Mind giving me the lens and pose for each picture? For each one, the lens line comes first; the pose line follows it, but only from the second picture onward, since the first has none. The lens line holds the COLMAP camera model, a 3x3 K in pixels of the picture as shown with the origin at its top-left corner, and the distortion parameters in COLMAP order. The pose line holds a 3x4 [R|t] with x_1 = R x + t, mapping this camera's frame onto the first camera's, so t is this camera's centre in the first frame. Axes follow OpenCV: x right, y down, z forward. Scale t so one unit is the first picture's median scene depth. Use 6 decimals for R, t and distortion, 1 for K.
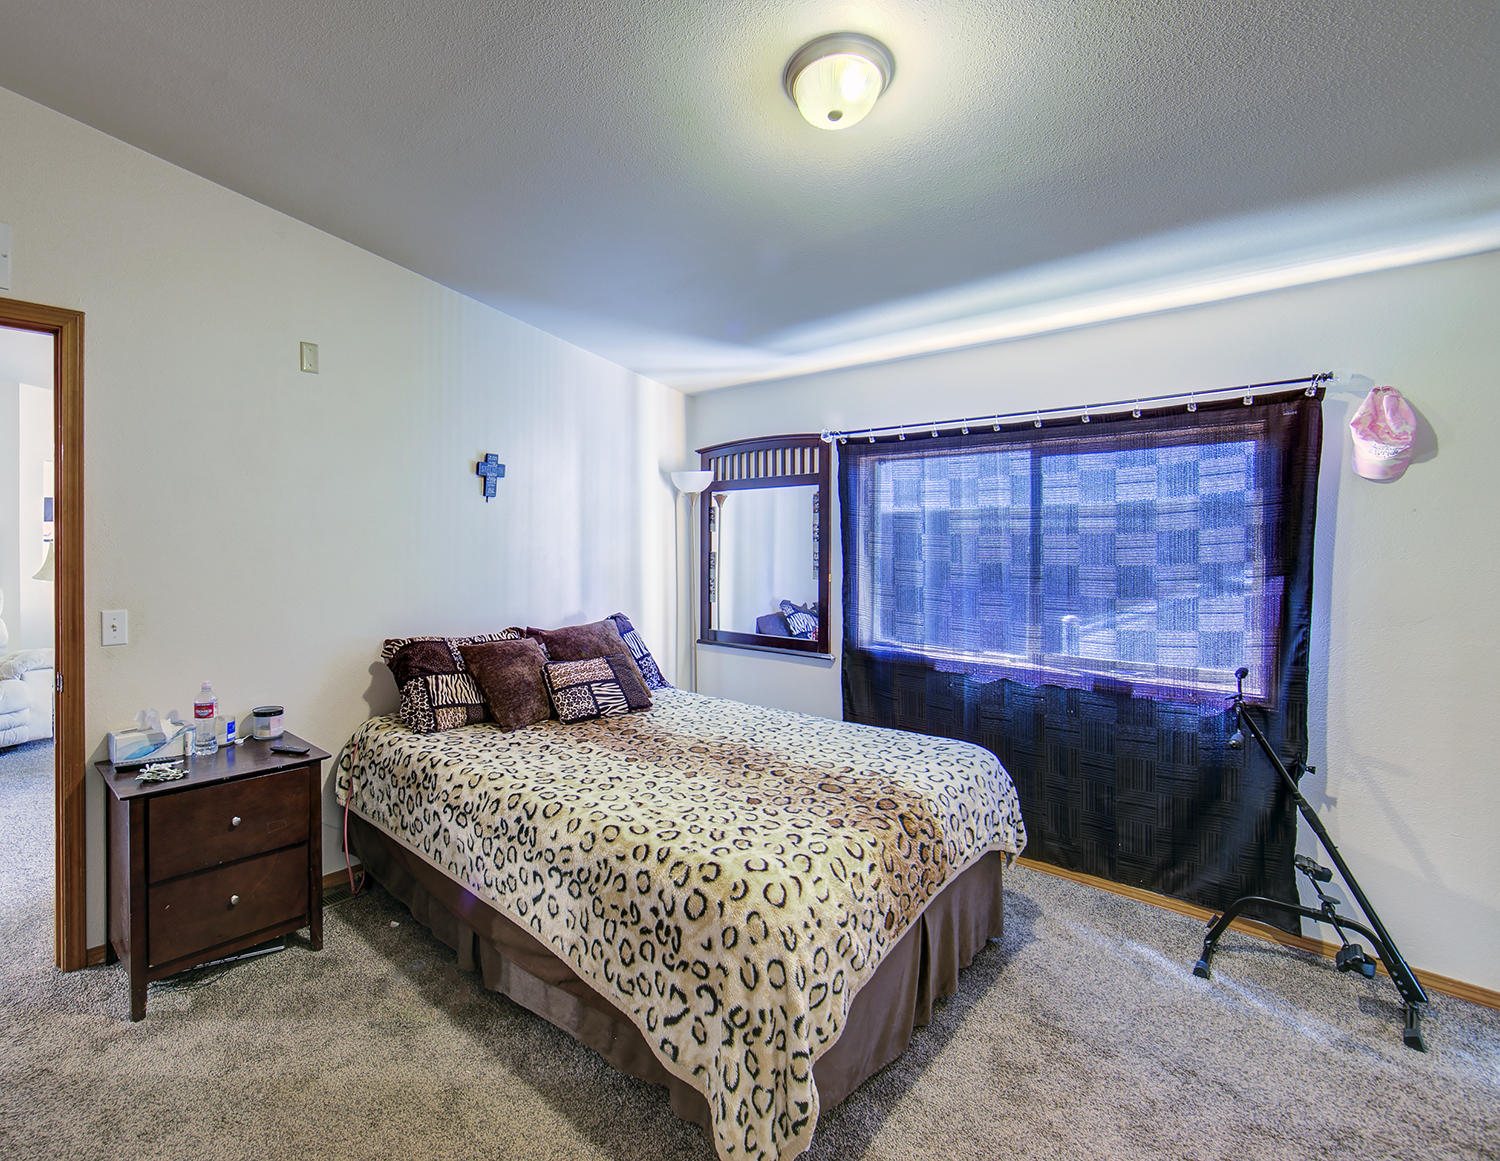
lens RADIAL K [[710.1, 0, 631.2], [0, 710.1, 549.7], [0, 0, 1]] dist [-0.017573, -0.000041]
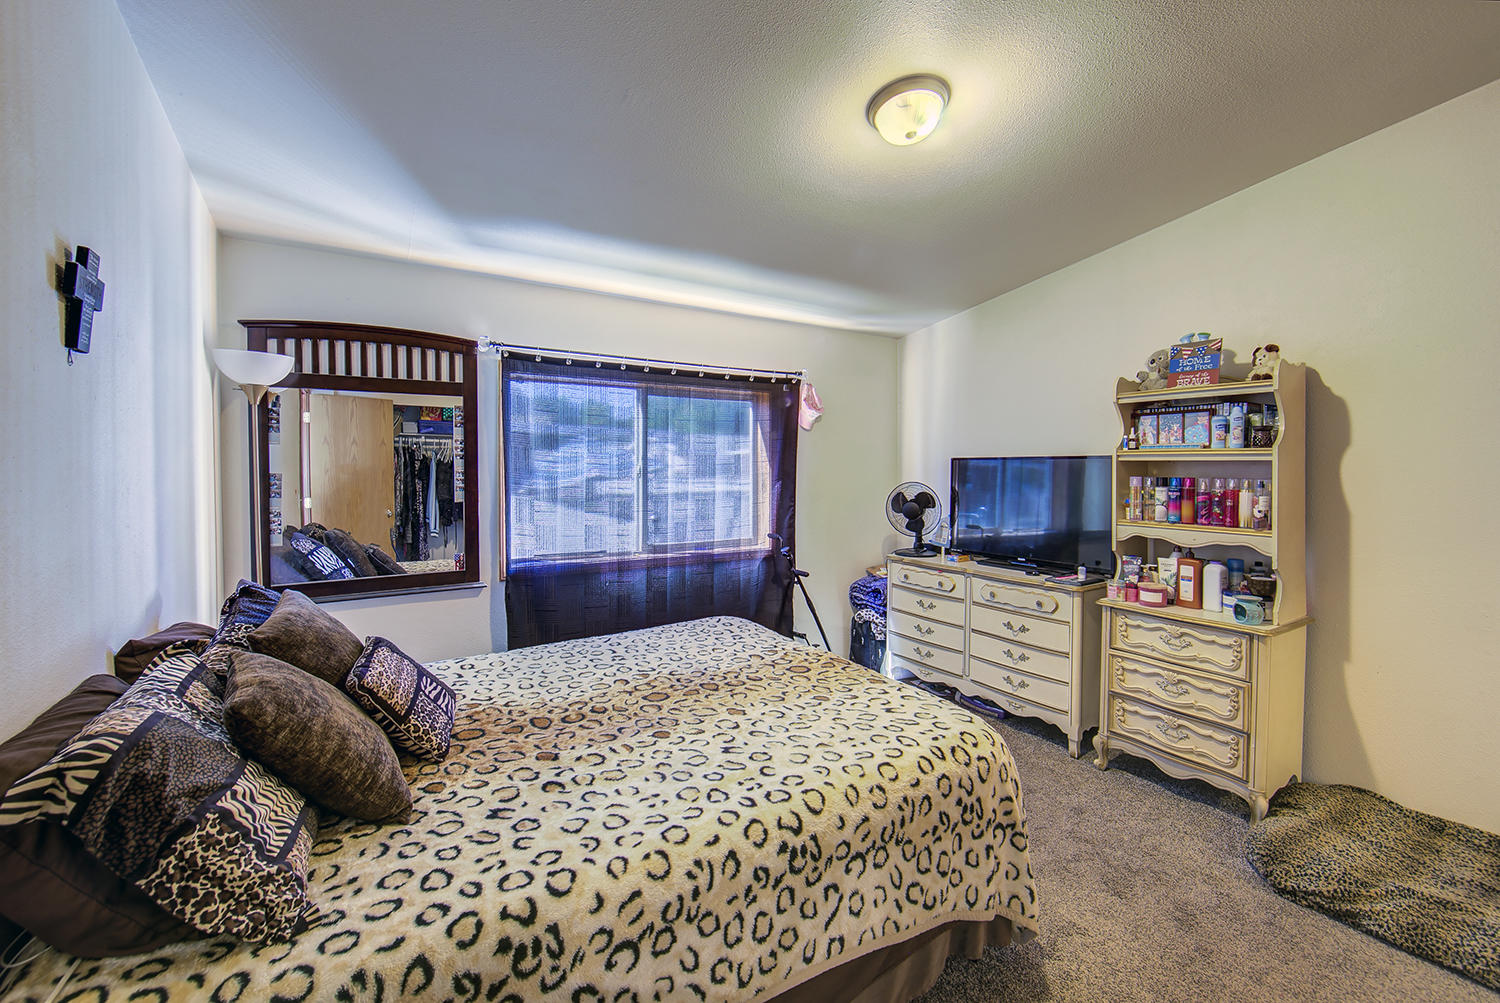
lens RADIAL K [[613.7, 0, 745.6], [0, 613.7, 469.2], [0, 0, 1]] dist [-0.010540, -0.000047]
pose [[0.224321, -0.014058, 0.974414, -0.654906], [0.003355, 0.999901, 0.013654, -0.012137], [-0.974510, 0.000206, 0.224346, 0.760922]]
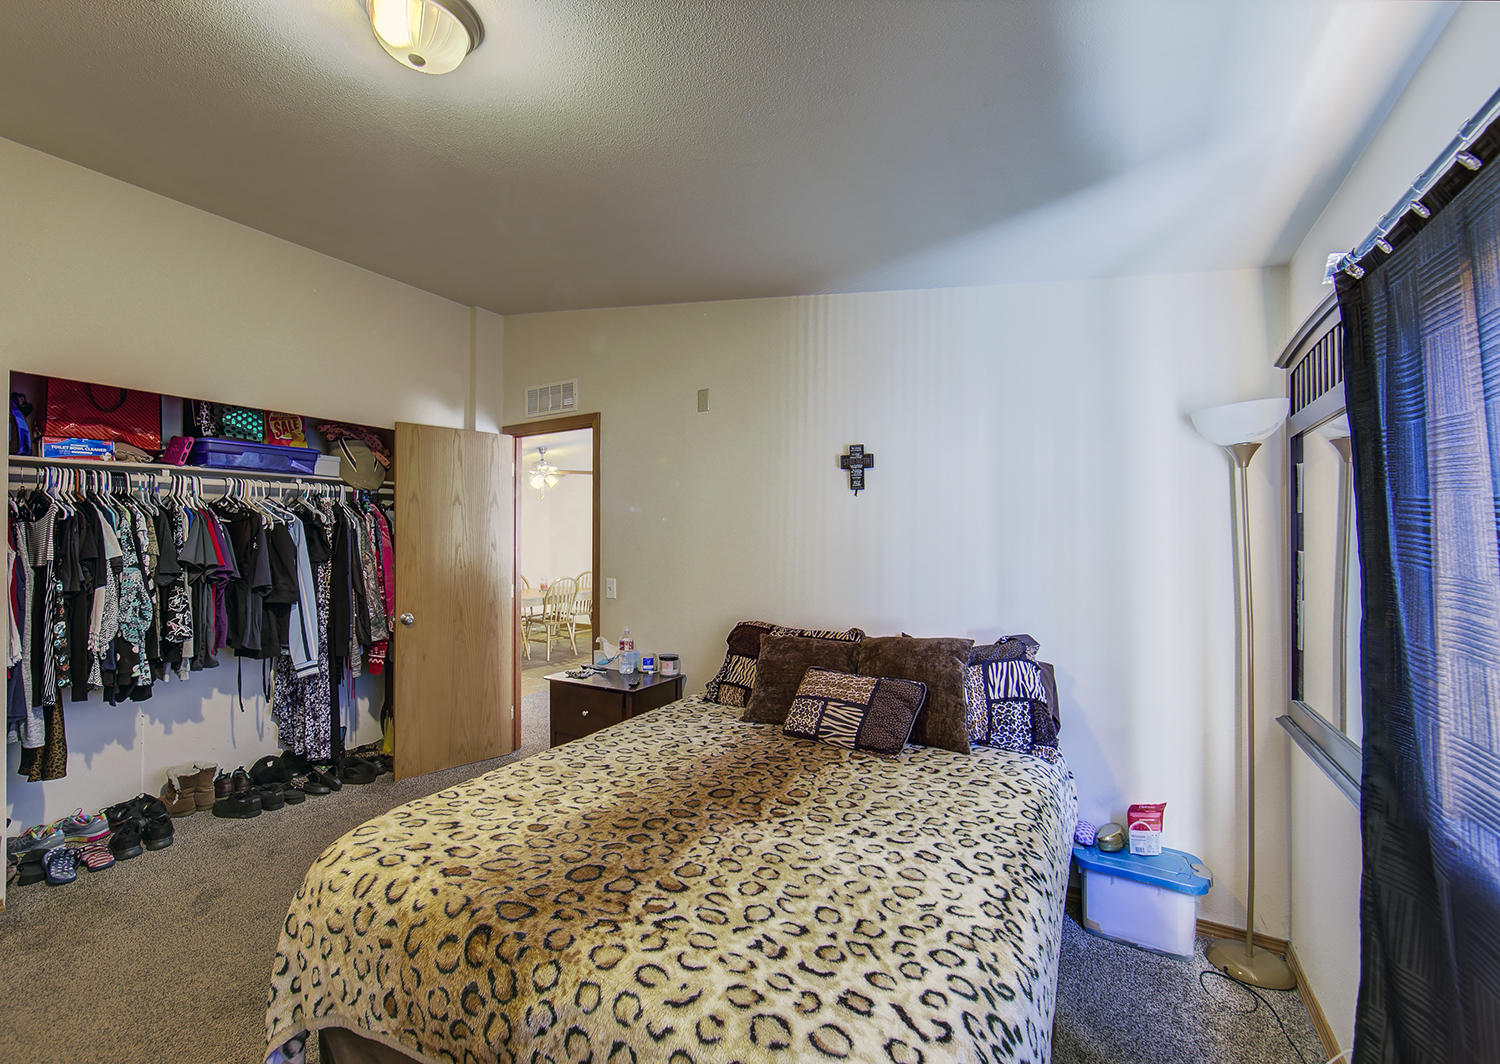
lens RADIAL K [[638.4, 0, 706.8], [0, 638.4, 534.0], [0, 0, 1]] dist [-0.012499, 0.000612]
pose [[0.225826, -0.015428, -0.974045, 0.843241], [-0.004941, 0.999844, -0.016983, 0.001217], [0.974155, 0.008648, 0.225715, 0.863676]]
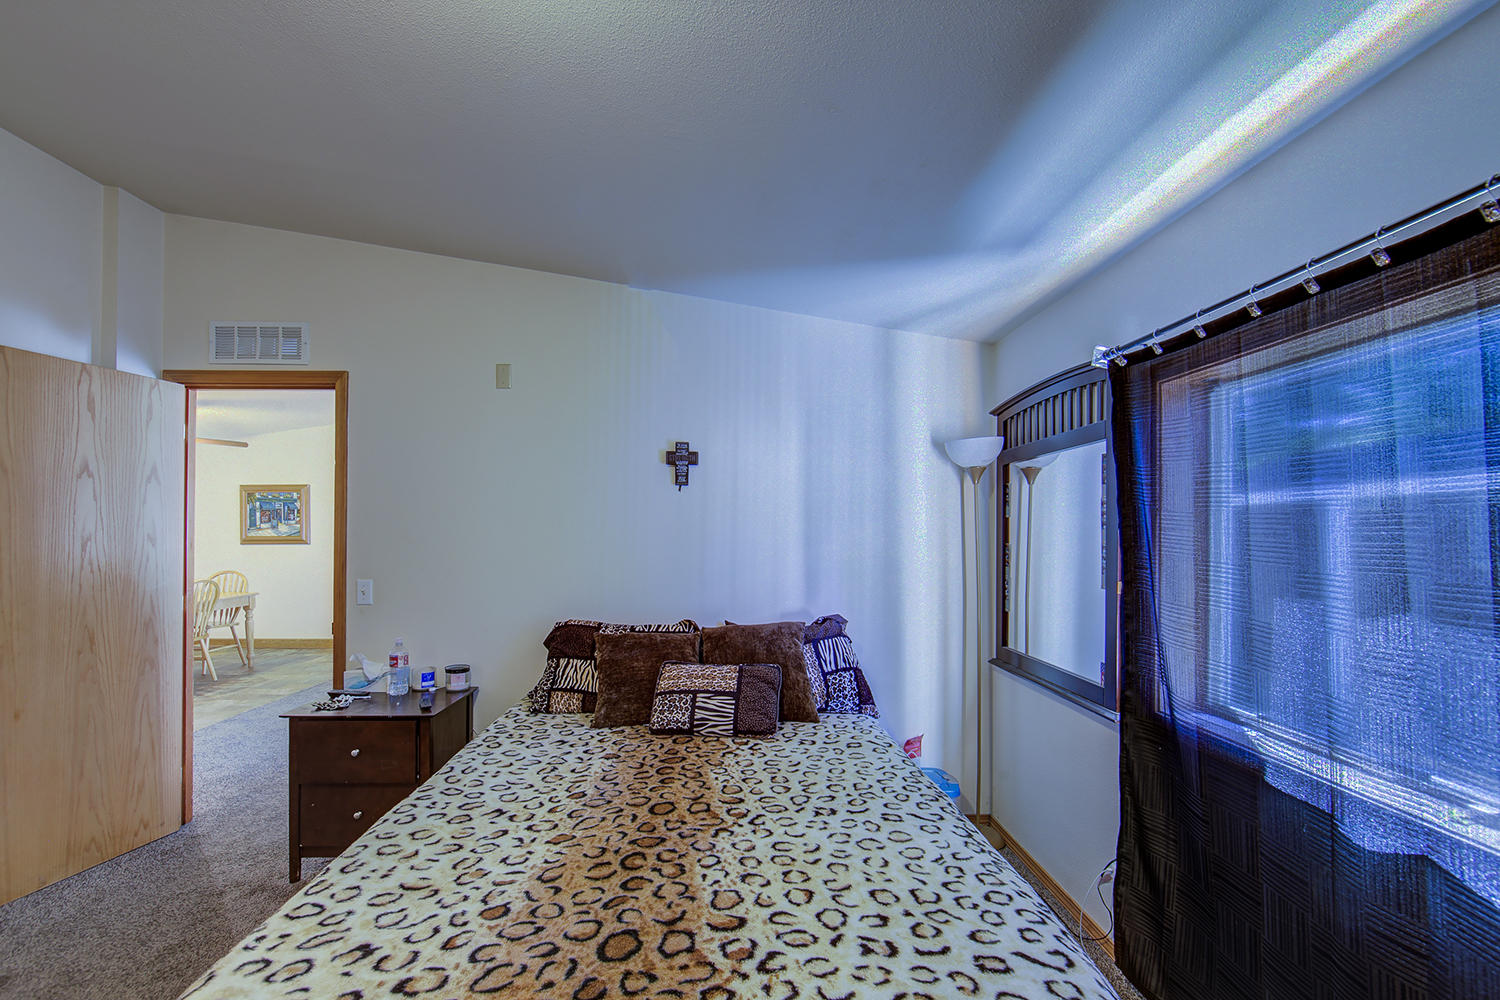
lens RADIAL K [[605.6, 0, 741.7], [0, 605.6, 529.1], [0, 0, 1]] dist [-0.012990, 0.000476]
pose [[0.734368, -0.006243, -0.678723, 0.620452], [-0.006351, 0.999851, -0.016068, -0.000952], [0.678722, 0.016111, 0.734218, 0.619751]]
